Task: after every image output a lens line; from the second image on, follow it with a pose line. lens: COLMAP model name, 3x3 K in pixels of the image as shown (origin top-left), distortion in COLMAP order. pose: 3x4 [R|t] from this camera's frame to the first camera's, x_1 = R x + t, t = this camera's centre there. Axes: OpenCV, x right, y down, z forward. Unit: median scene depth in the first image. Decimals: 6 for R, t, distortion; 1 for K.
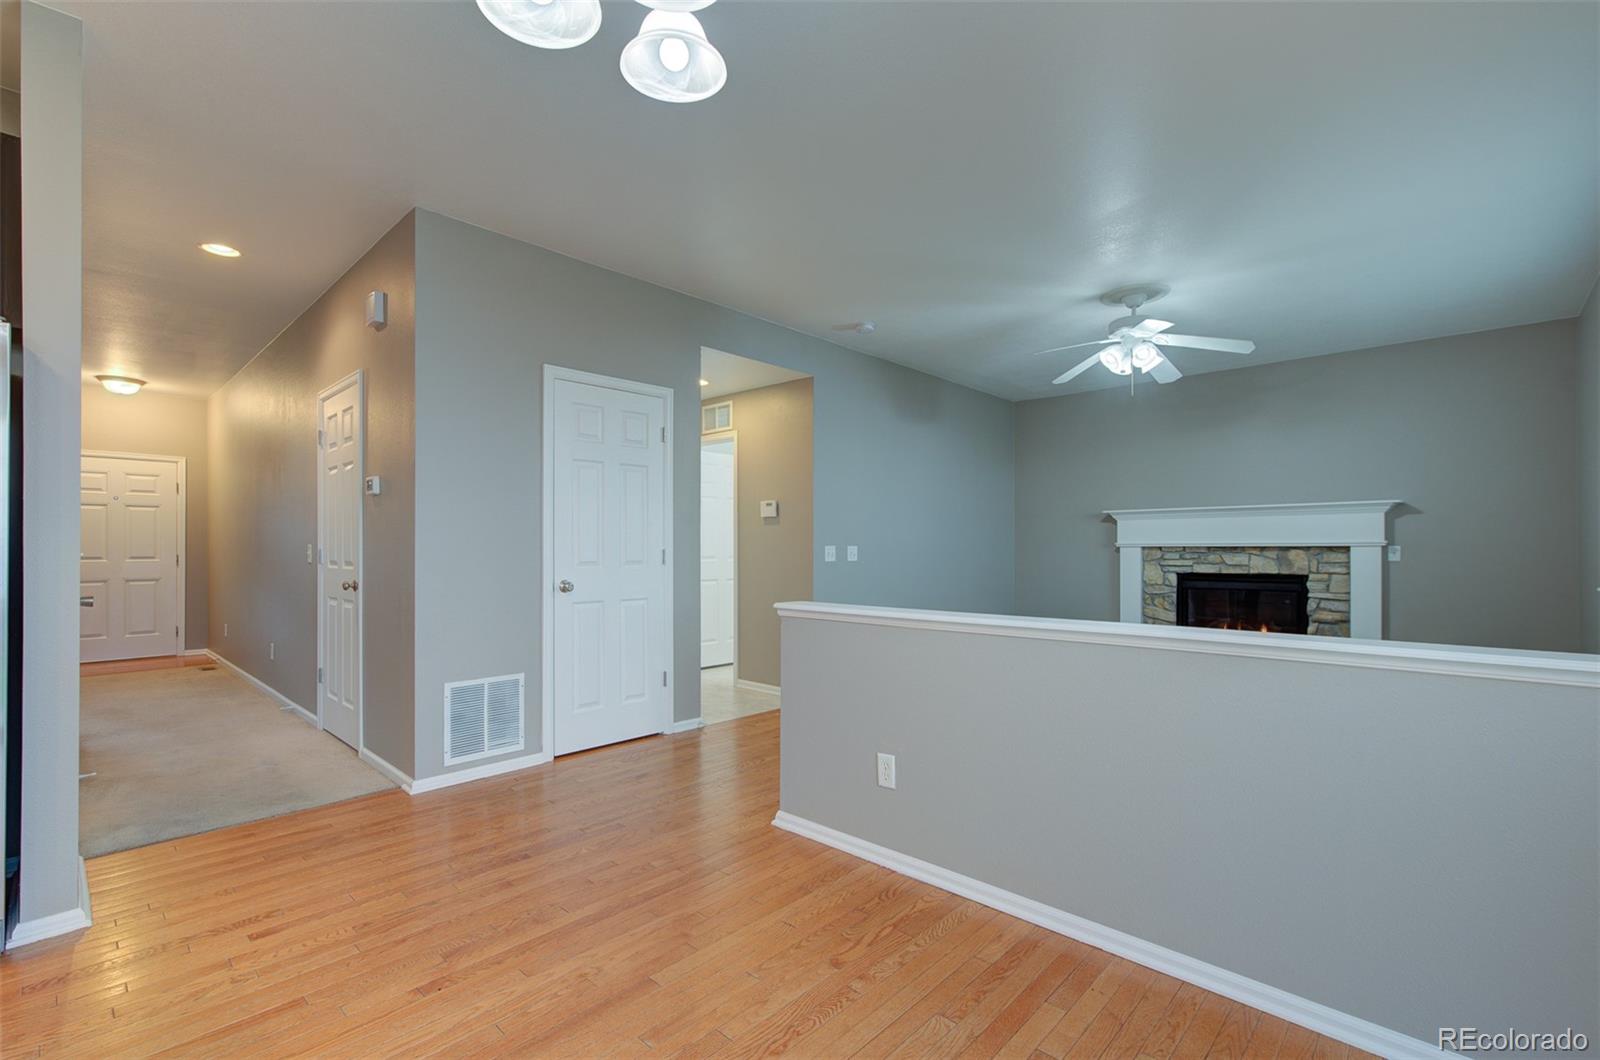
lens RADIAL K [[694.6, 0, 799.3], [0, 694.6, 544.1], [0, 0, 1]] dist [0.000158, 0.000390]
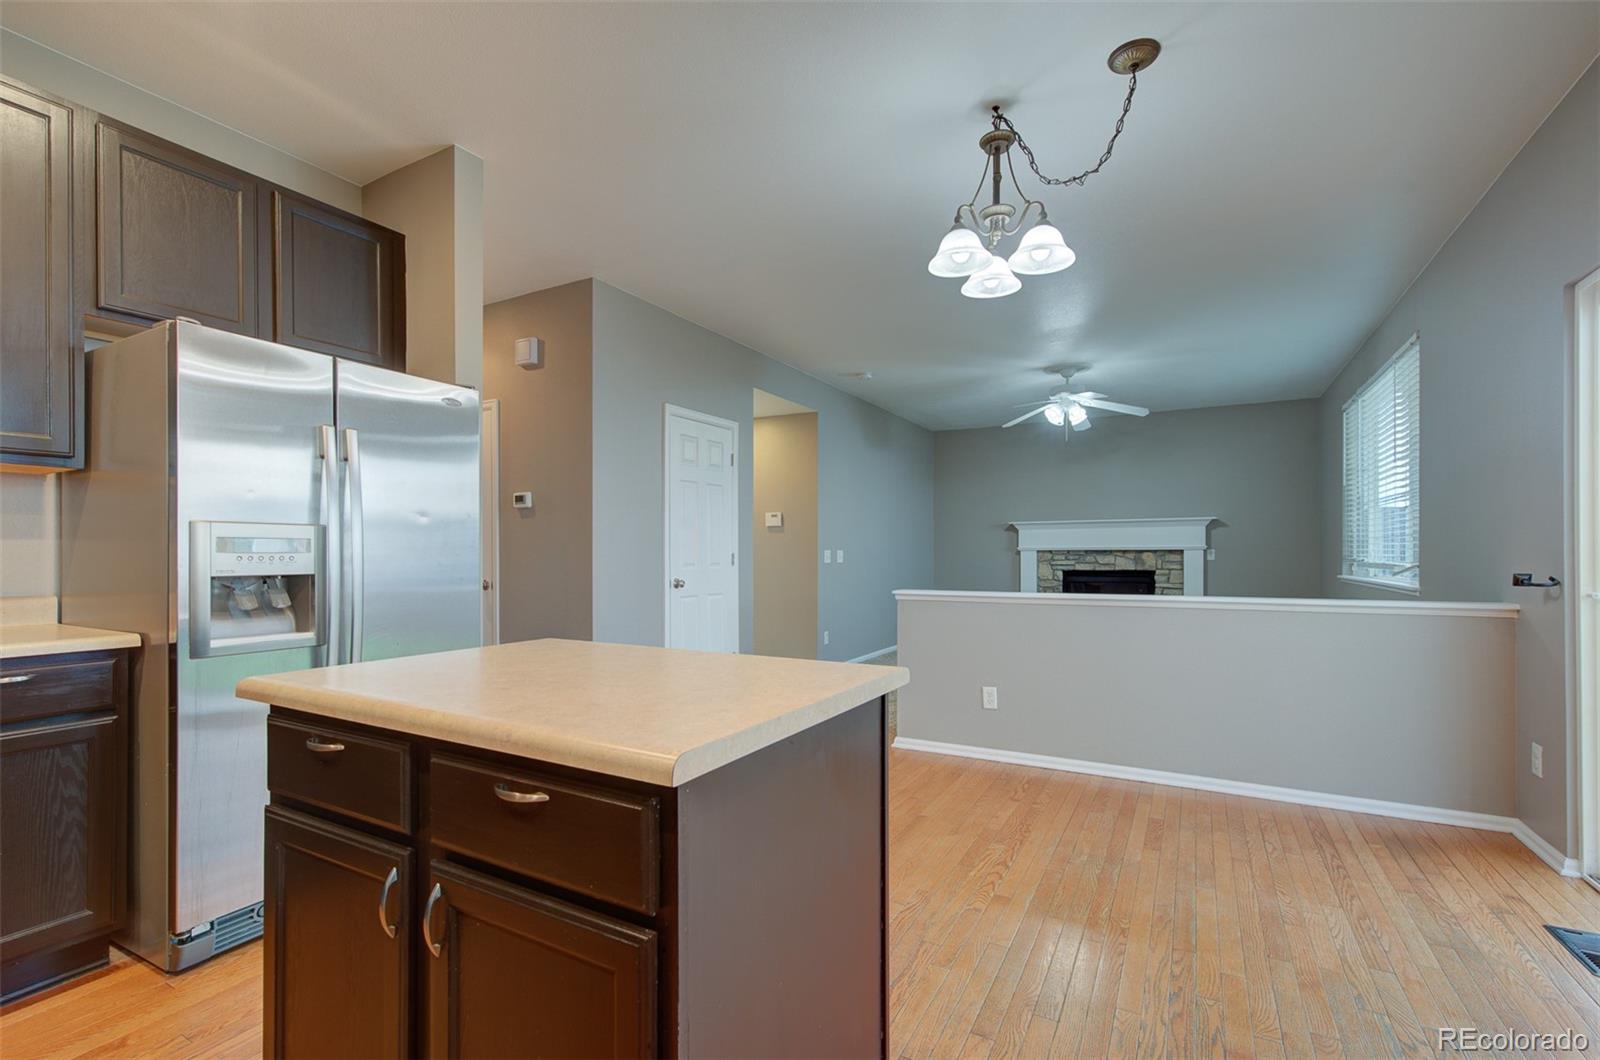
lens RADIAL K [[692.7, 0, 795.4], [0, 692.7, 550.0], [0, 0, 1]] dist [0.000377, 0.000134]
pose [[0.972002, -0.002061, 0.234963, -0.288147], [0.001551, 0.999996, 0.002359, -0.000632], [-0.234967, -0.001928, 0.972001, -0.167271]]
